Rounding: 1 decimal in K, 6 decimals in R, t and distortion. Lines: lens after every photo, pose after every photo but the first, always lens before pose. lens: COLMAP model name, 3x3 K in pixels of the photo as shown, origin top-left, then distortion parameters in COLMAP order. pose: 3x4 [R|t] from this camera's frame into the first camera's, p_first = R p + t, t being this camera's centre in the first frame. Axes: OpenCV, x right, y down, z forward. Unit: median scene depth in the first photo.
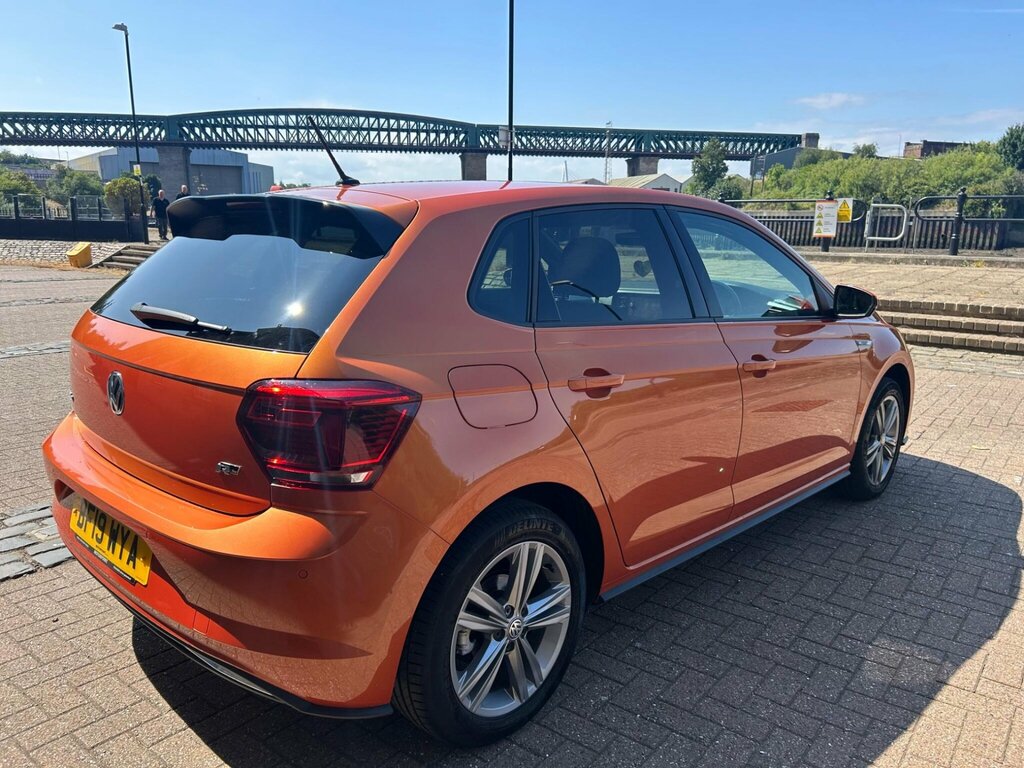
lens RADIAL K [[739.4, 0, 512.0], [0, 739.4, 384.0], [0, 0, 1]] dist [0.034152, -0.023059]
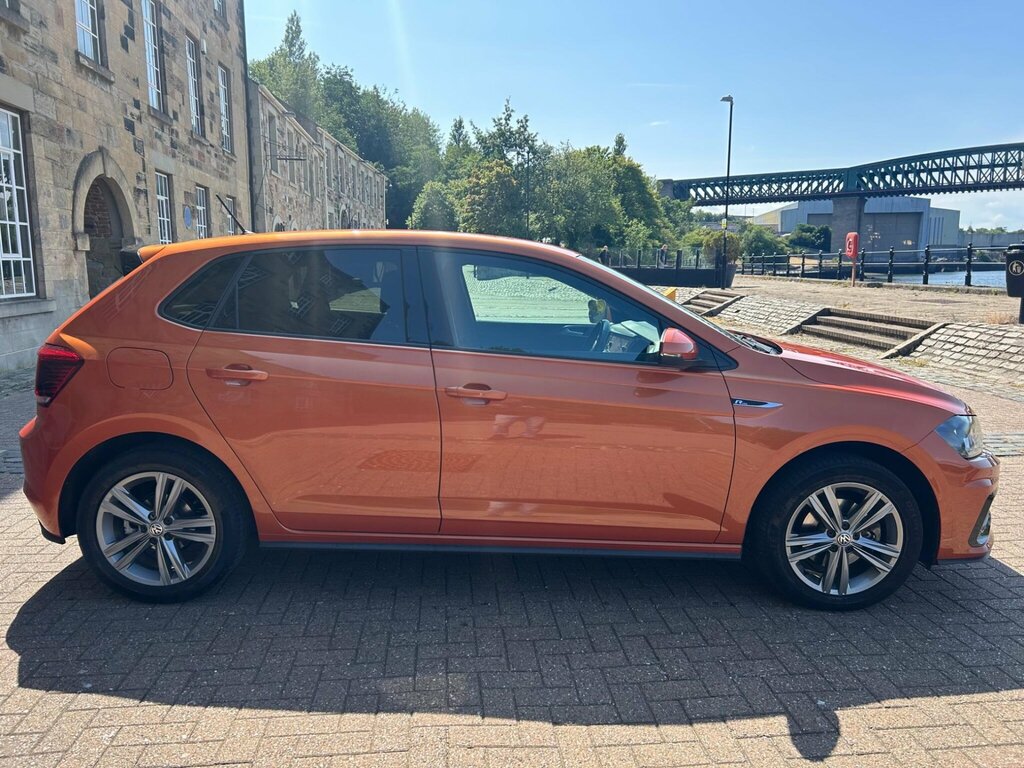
lens RADIAL K [[739.4, 0, 512.0], [0, 739.4, 384.0], [0, 0, 1]] dist [0.034152, -0.023059]
pose [[0.718579, 0.108374, -0.686949, 1.257499], [-0.146080, 0.989267, 0.003262, -0.058421], [0.679930, 0.098006, 0.726698, 0.304904]]
